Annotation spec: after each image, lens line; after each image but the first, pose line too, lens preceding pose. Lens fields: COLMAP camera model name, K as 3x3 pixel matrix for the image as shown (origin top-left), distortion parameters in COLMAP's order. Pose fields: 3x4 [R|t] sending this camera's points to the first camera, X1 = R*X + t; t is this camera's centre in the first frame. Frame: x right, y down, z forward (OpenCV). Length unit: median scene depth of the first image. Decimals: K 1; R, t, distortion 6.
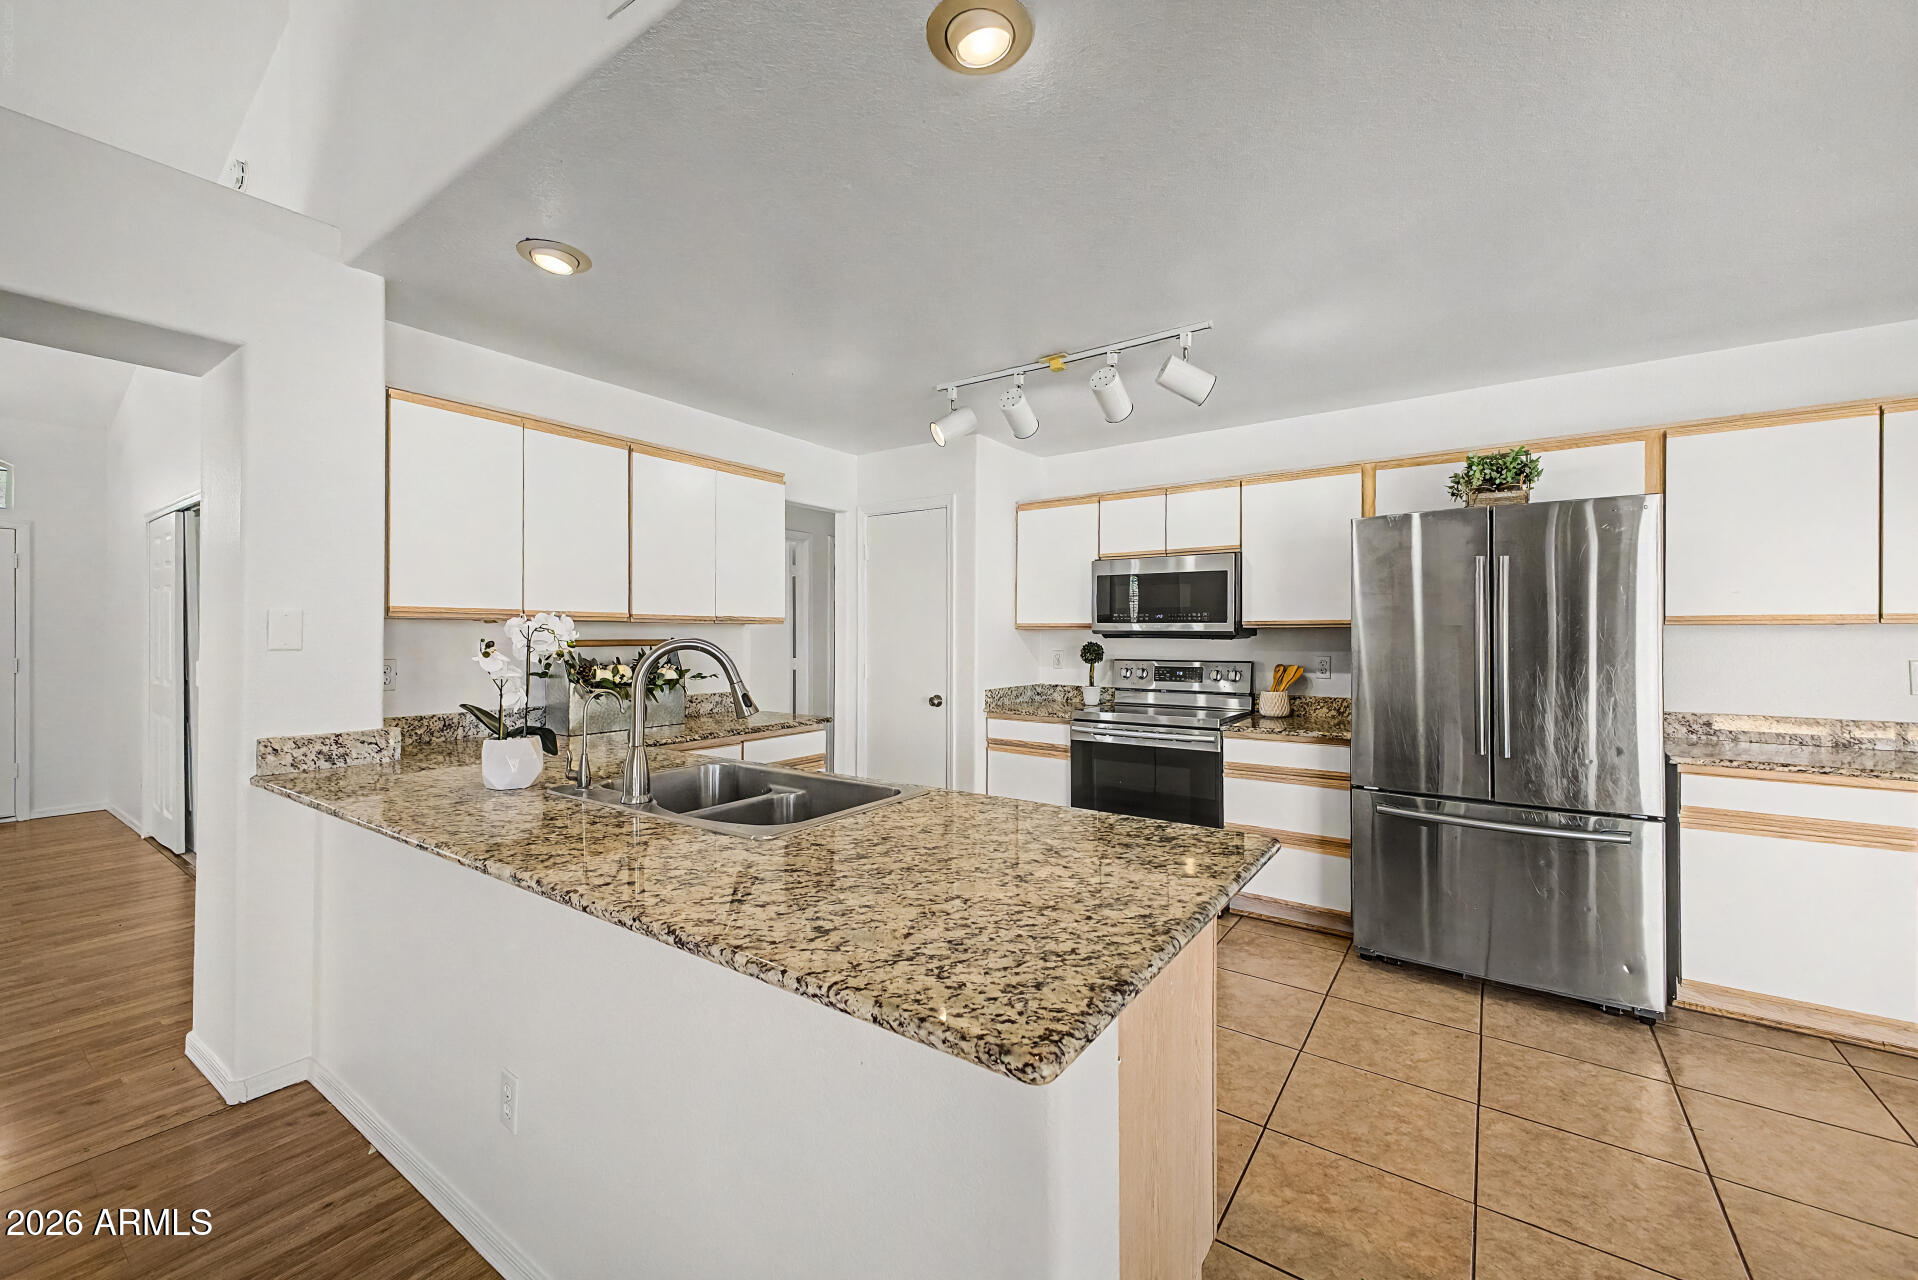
lens RADIAL K [[755.1, 0, 959.0], [0, 755.1, 640.0], [0, 0, 1]] dist [0.020255, -0.000484]
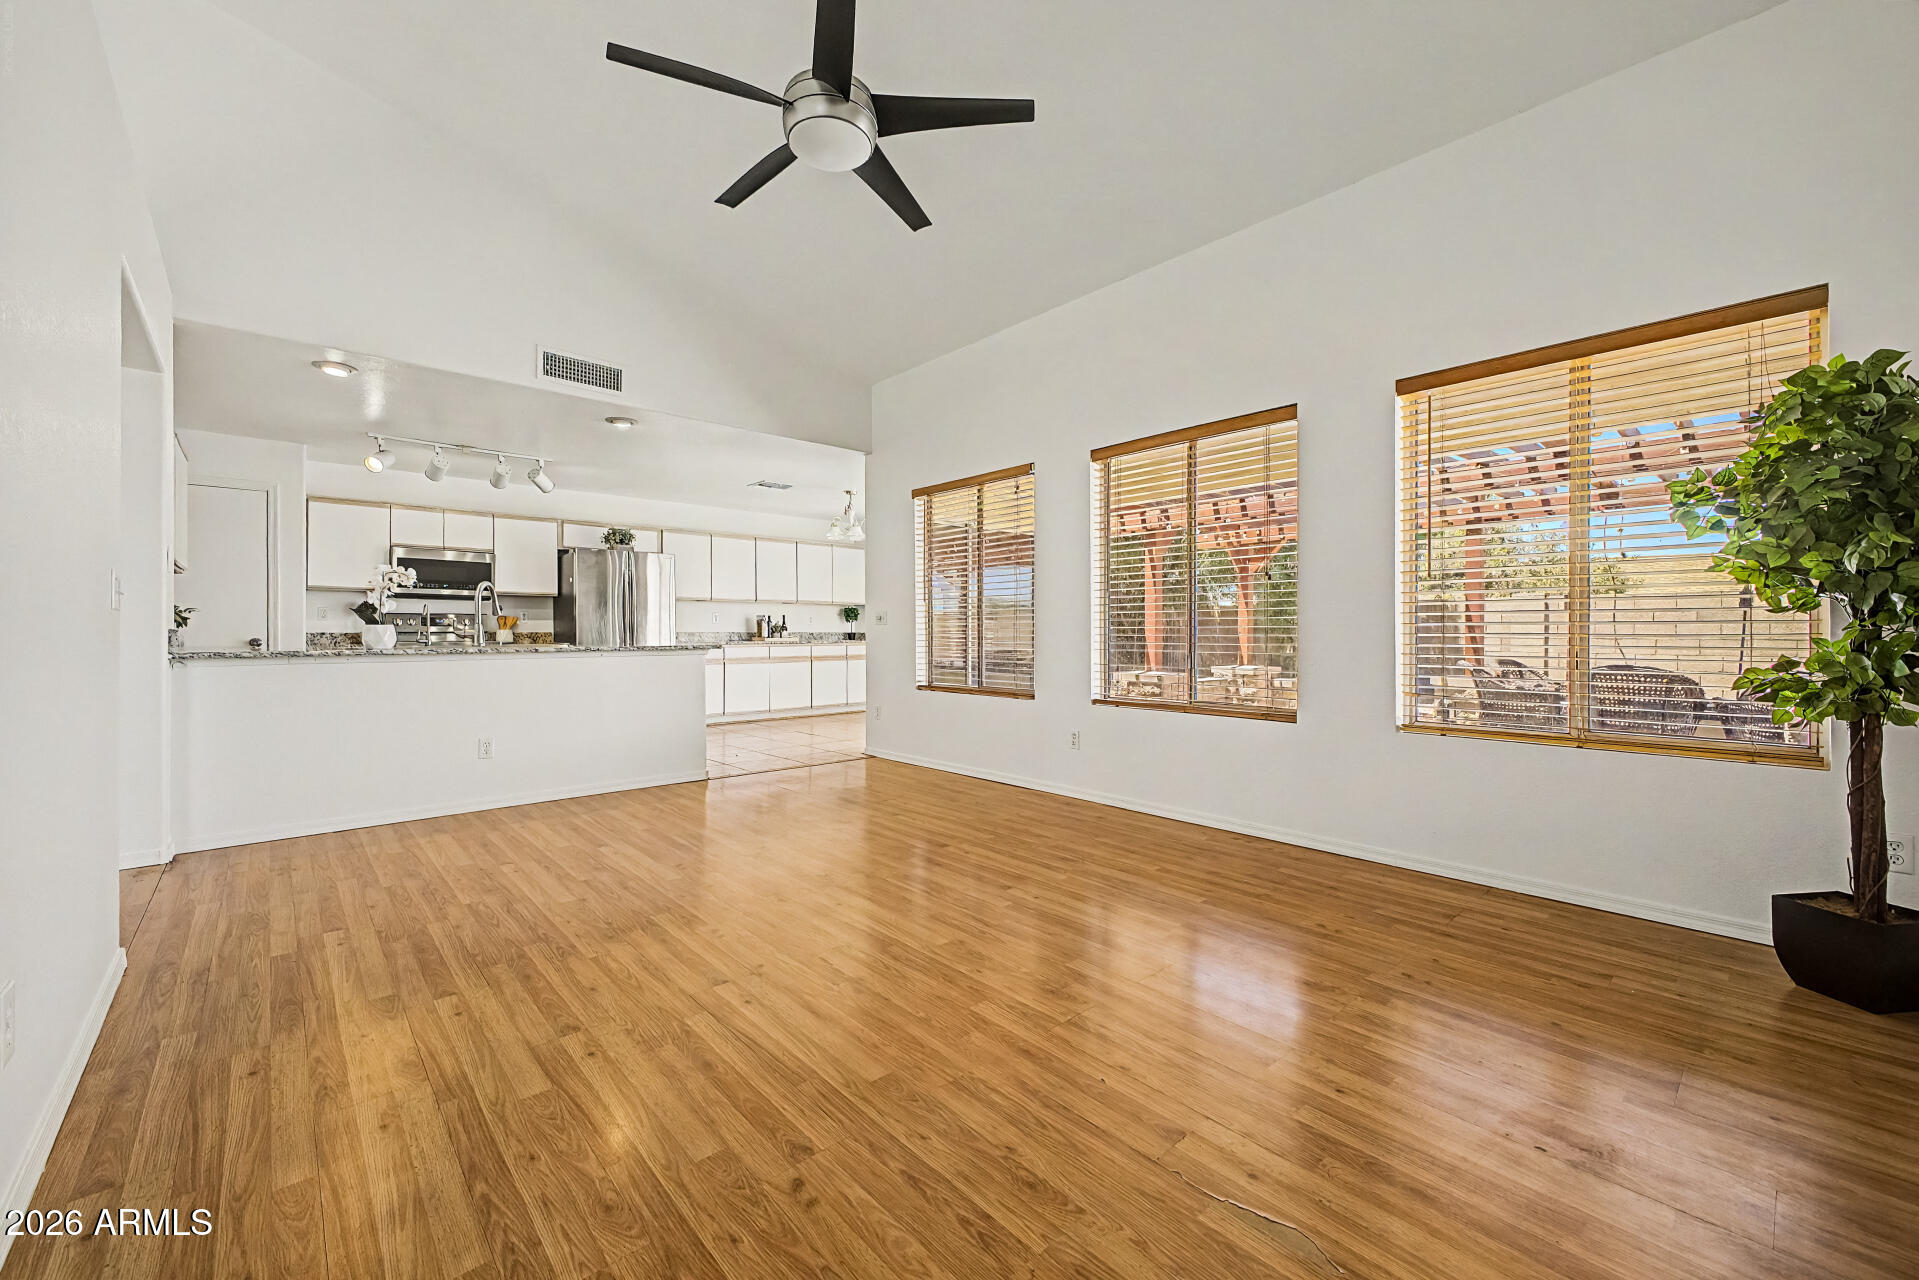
lens RADIAL K [[755.5, 0, 959.5], [0, 755.5, 640.0], [0, 0, 1]] dist [0.020255, -0.000484]
pose [[0.219571, -0.011681, 0.975527, -1.365122], [0.010866, 0.999896, 0.009527, 0.102342], [-0.975536, 0.008509, 0.219675, -0.589224]]
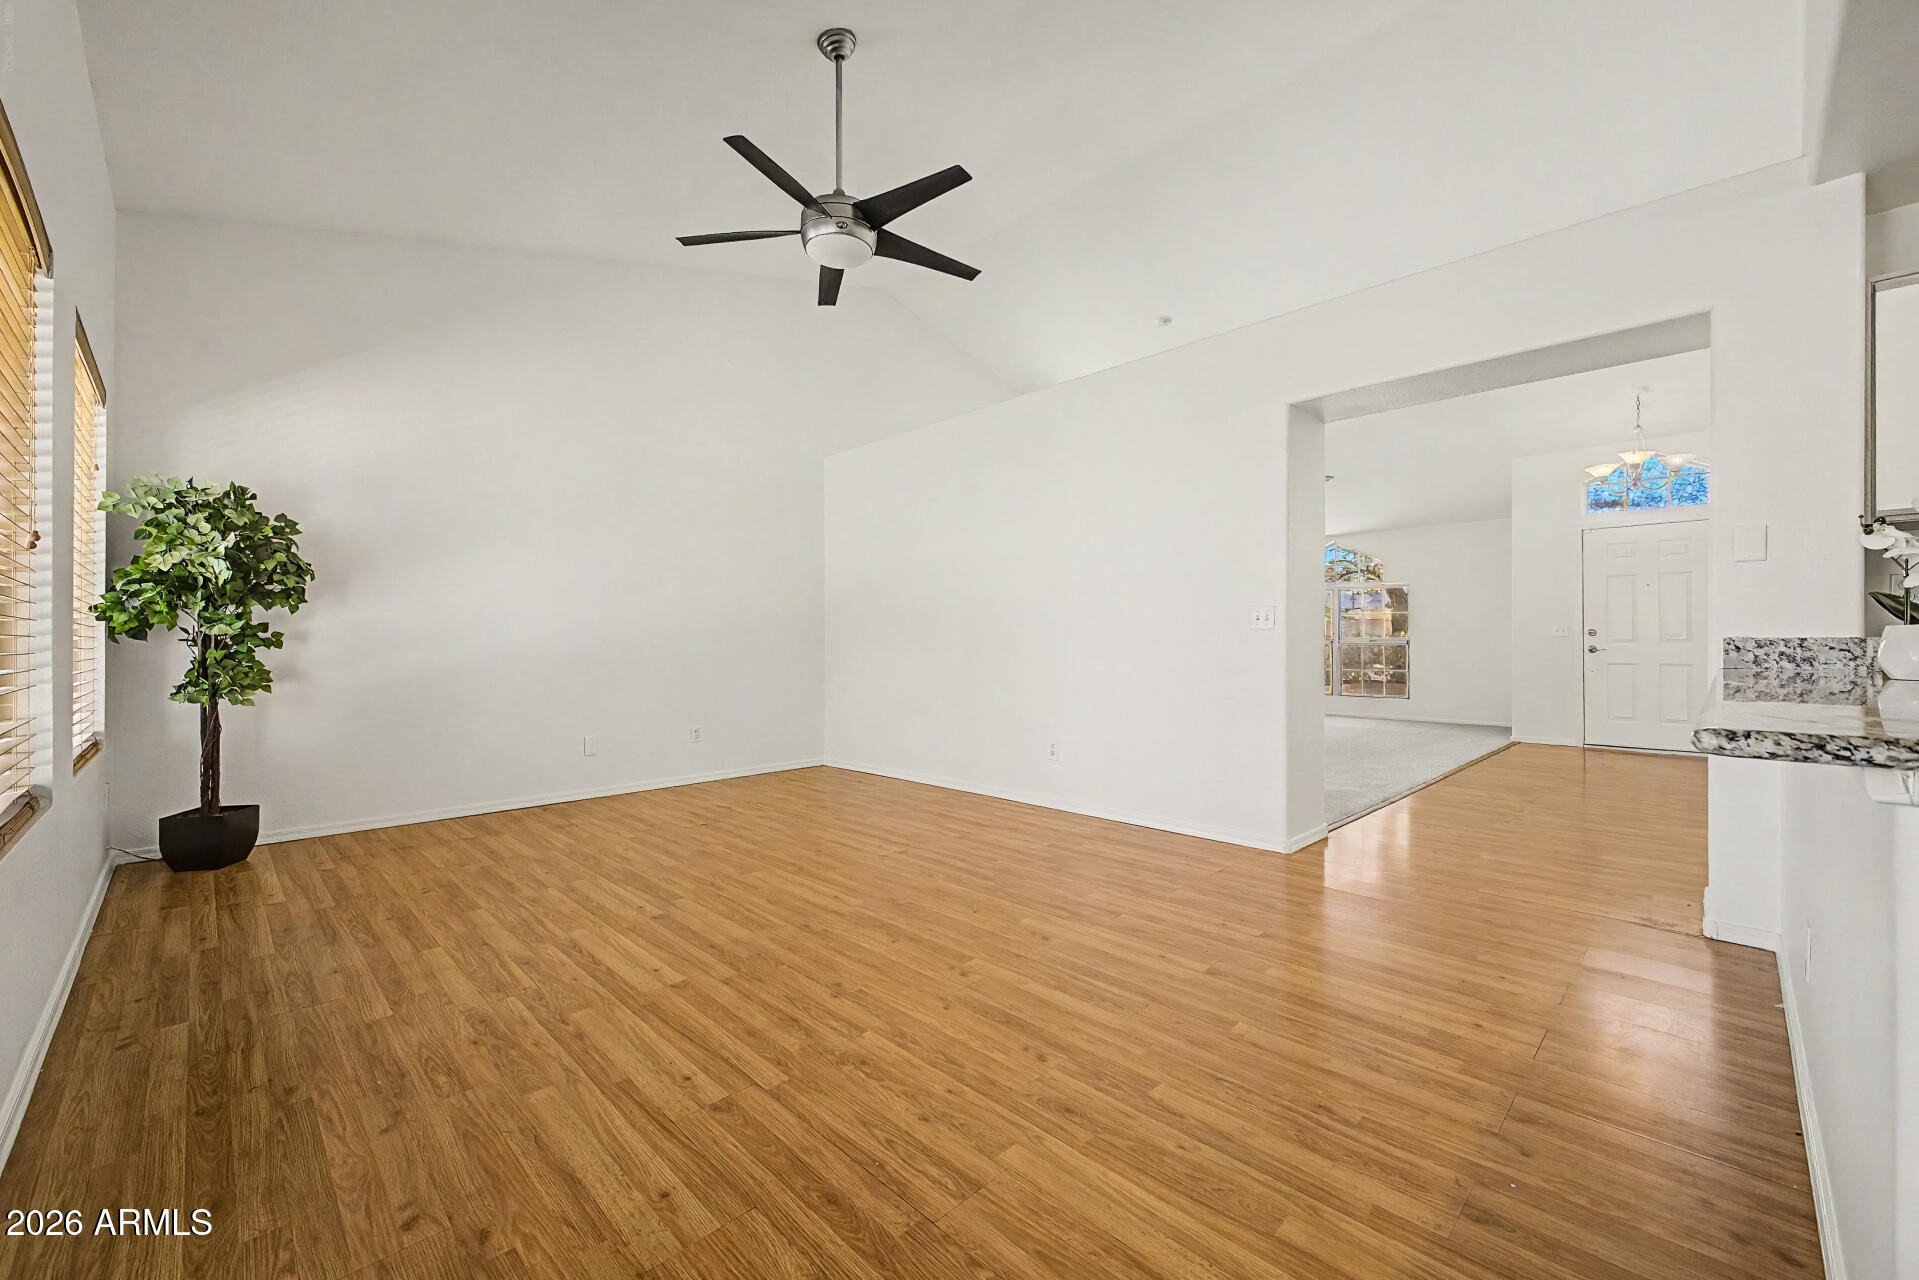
lens RADIAL K [[755.5, 0, 959.5], [0, 755.5, 640.0], [0, 0, 1]] dist [0.020255, -0.000484]
pose [[-0.171537, -0.001983, -0.985176, 0.302858], [-0.007566, 0.999971, -0.000695, 0.094924], [0.985149, 0.007335, -0.171548, 0.030379]]
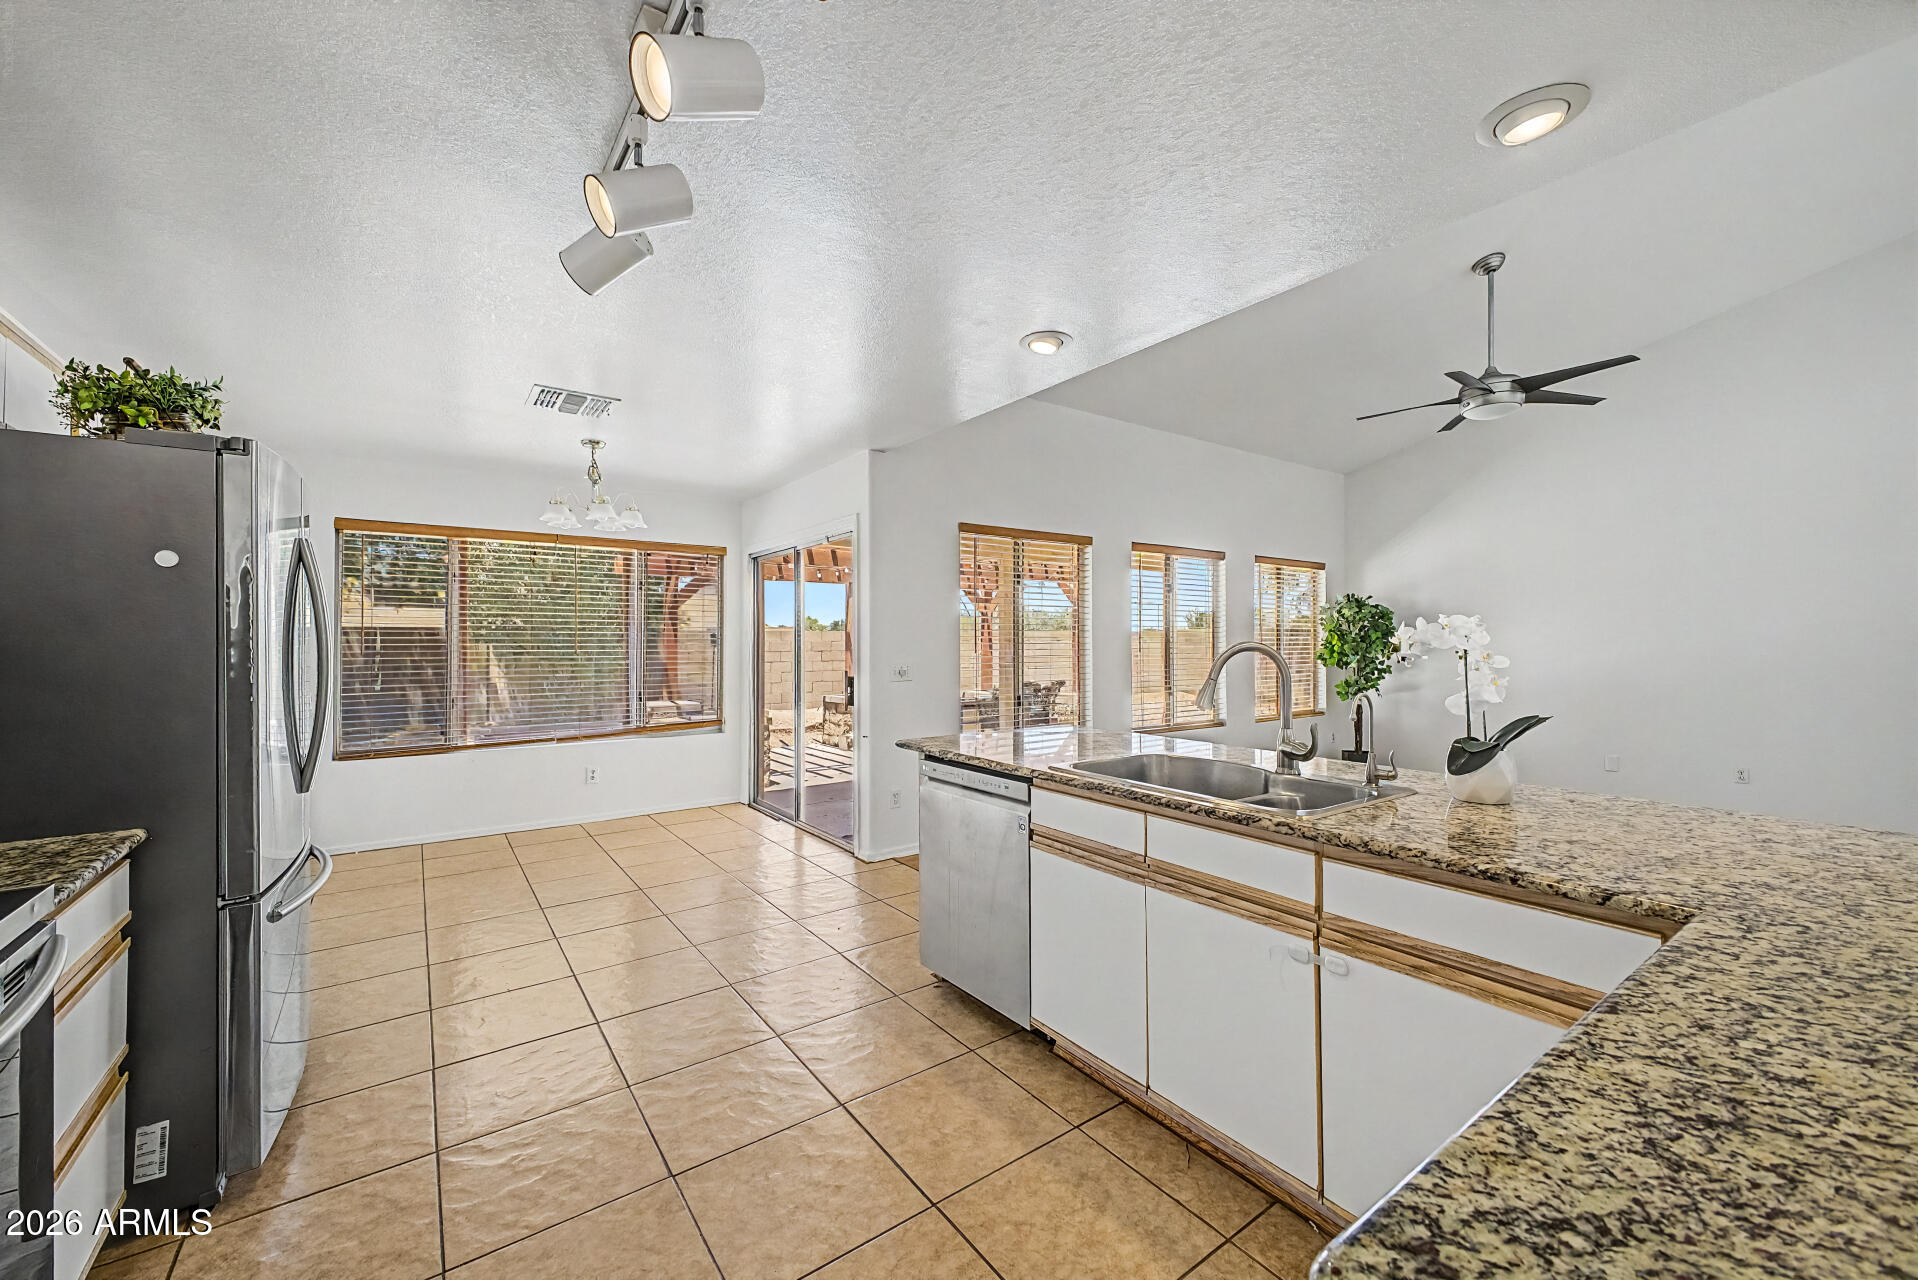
lens RADIAL K [[748.9, 0, 966.8], [0, 748.9, 644.2], [0, 0, 1]] dist [-0.003274, -0.000622]
pose [[-0.952191, -0.004475, 0.305472, -0.150447], [0.000605, 0.999863, 0.016533, -0.009498], [-0.305504, 0.015927, -0.952058, 1.265483]]
